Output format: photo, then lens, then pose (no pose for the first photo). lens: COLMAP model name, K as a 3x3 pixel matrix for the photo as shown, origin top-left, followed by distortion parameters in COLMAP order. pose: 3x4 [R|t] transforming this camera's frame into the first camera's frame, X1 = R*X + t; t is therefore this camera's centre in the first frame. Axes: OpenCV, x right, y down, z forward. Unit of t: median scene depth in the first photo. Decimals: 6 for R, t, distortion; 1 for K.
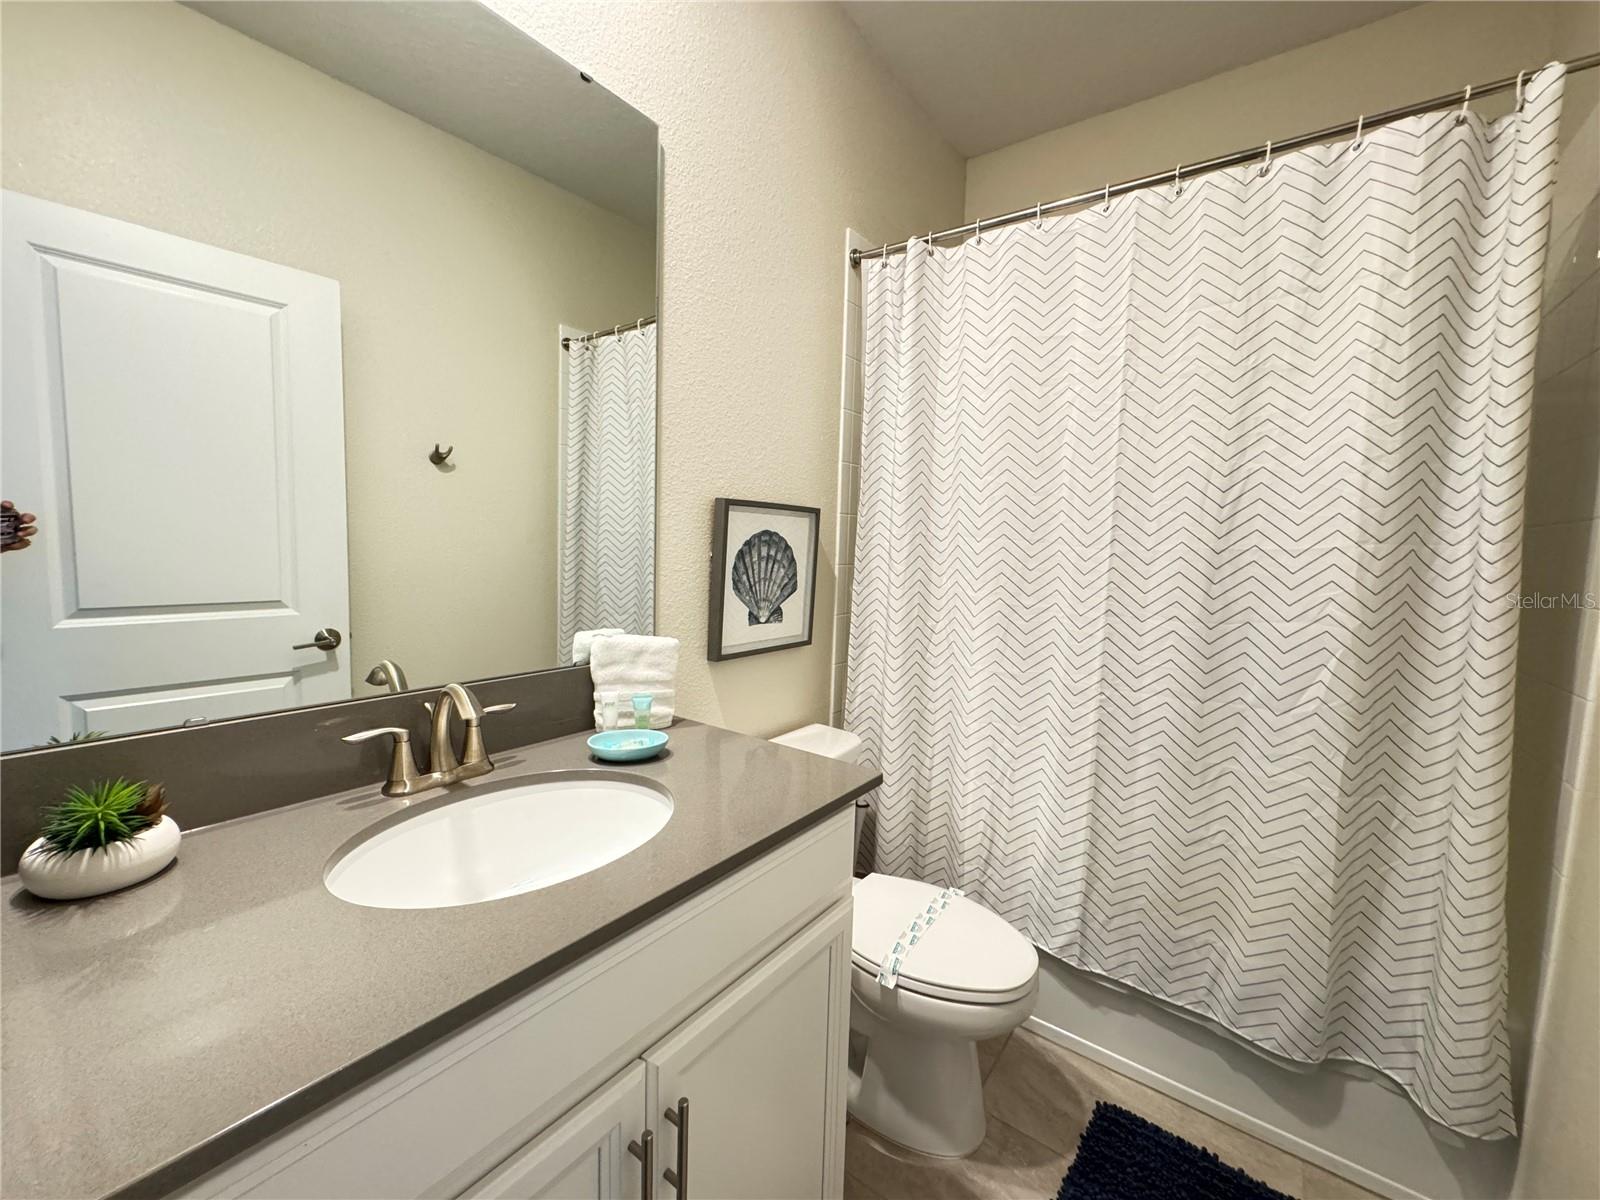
lens RADIAL K [[641.2, 0, 800.8], [0, 641.2, 598.0], [0, 0, 1]] dist [-0.001535, 0.000134]
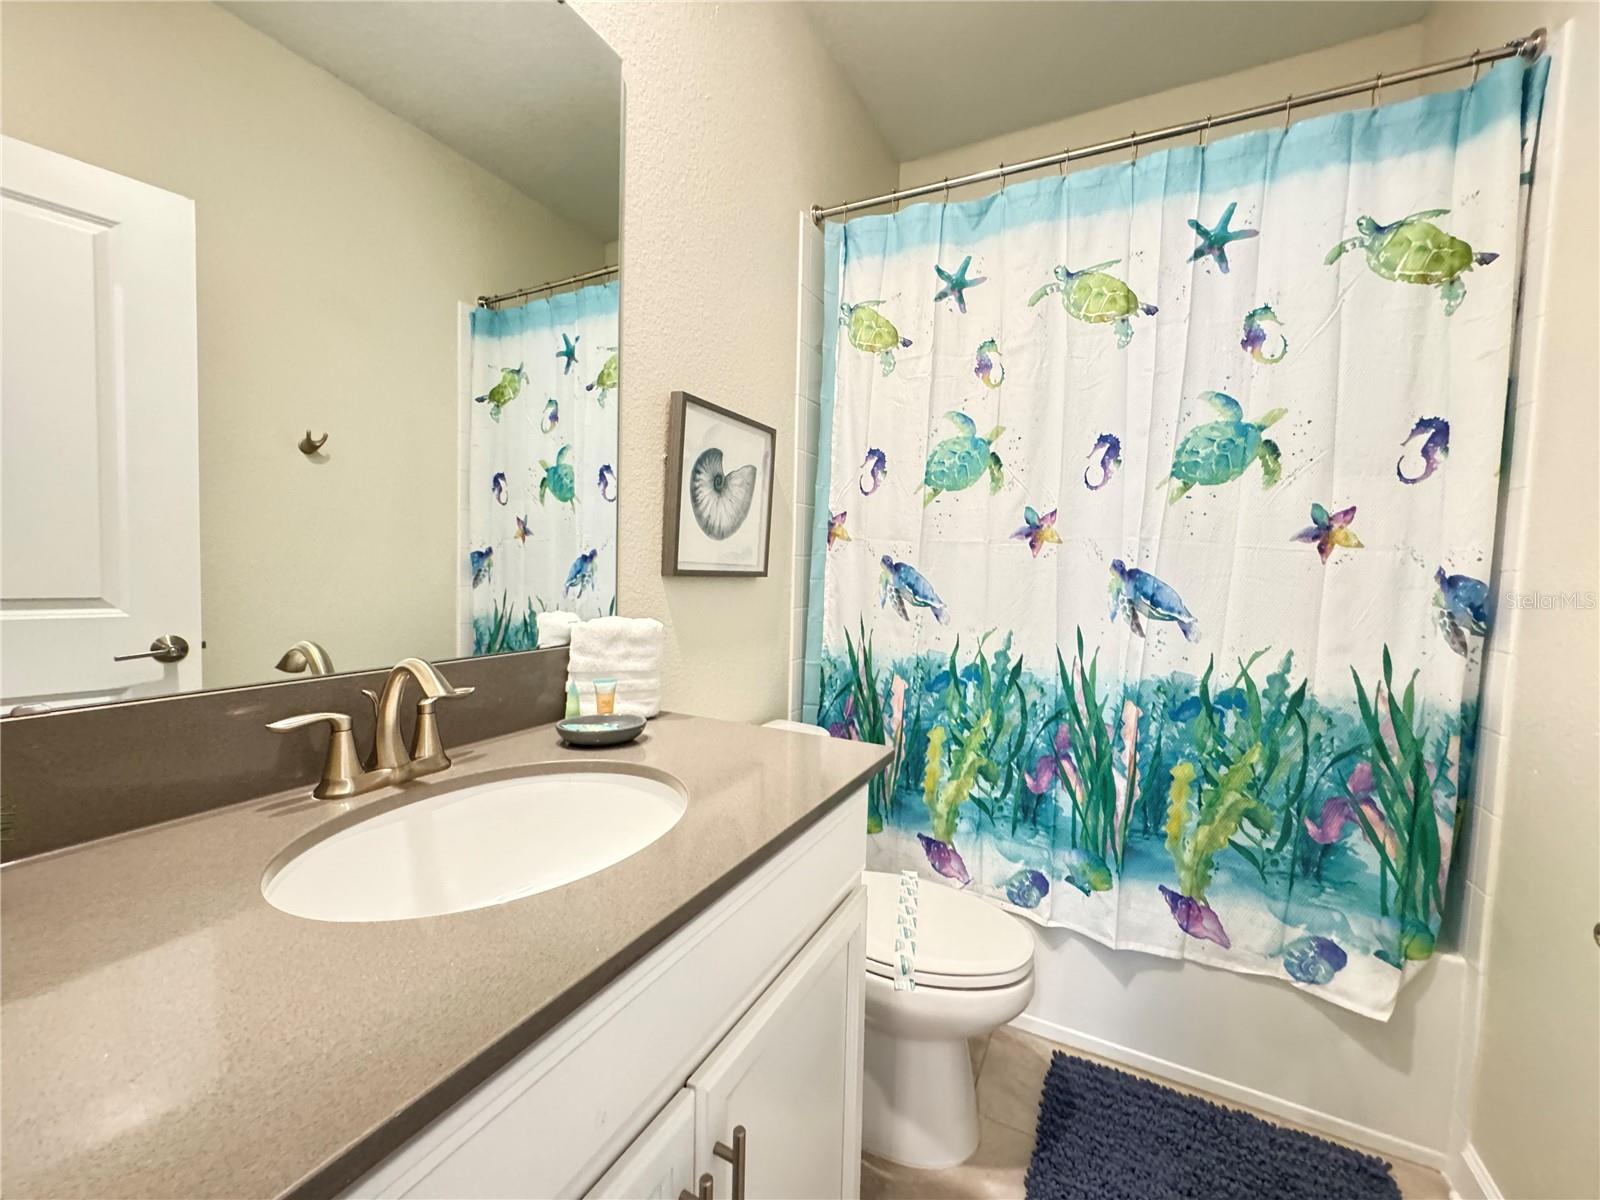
lens RADIAL K [[641.2, 0, 798.5], [0, 641.2, 598.9], [0, 0, 1]] dist [-0.001535, 0.000134]
pose [[0.988056, -0.005470, 0.153998, -0.172413], [0.008257, 0.999813, -0.017462, 0.074680], [-0.153874, 0.018525, 0.987917, 0.105947]]
